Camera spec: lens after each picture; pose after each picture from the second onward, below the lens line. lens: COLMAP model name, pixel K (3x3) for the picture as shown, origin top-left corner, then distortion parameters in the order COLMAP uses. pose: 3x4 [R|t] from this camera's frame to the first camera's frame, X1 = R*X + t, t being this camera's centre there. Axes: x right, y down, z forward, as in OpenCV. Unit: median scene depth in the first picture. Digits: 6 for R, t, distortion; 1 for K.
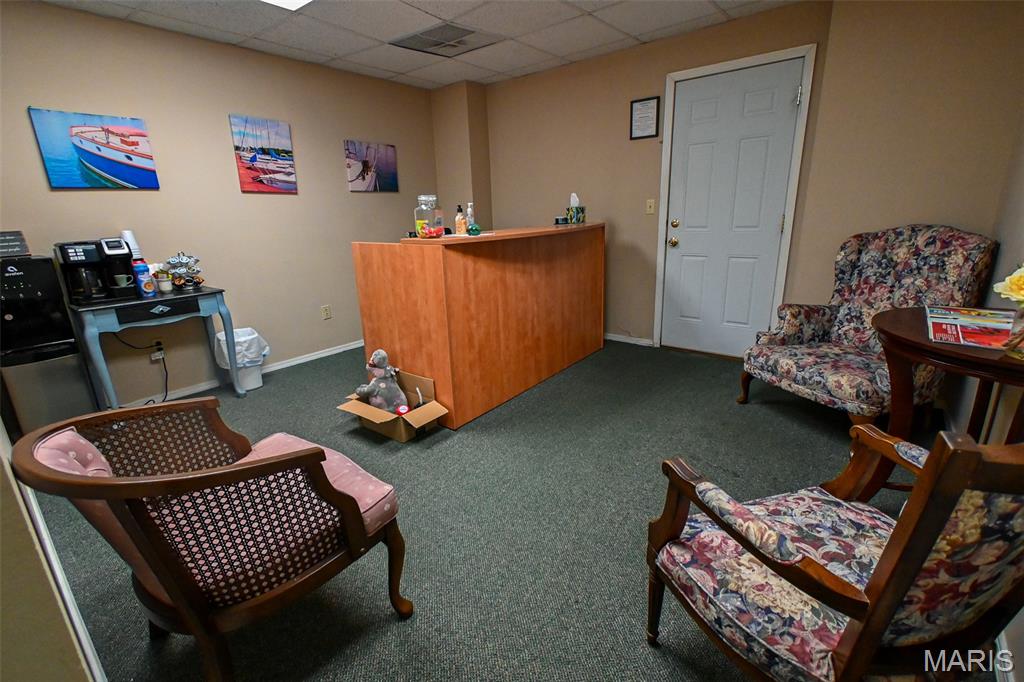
lens RADIAL K [[455.2, 0, 507.5], [0, 455.2, 337.9], [0, 0, 1]] dist [0.008760, -0.005071]
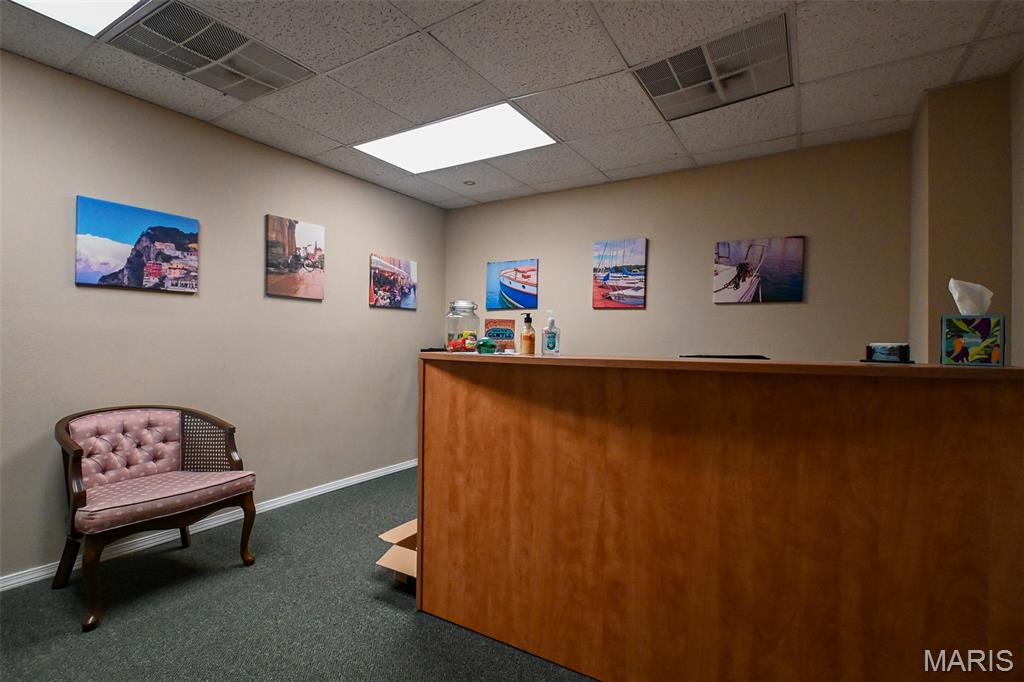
lens RADIAL K [[455.2, 0, 510.1], [0, 455.2, 342.4], [0, 0, 1]] dist [0.008760, -0.005071]
pose [[0.147756, 0.039818, -0.988222, 0.498343], [-0.288588, 0.957442, -0.004571, -0.200161], [0.945984, 0.285865, 0.152958, 0.743128]]
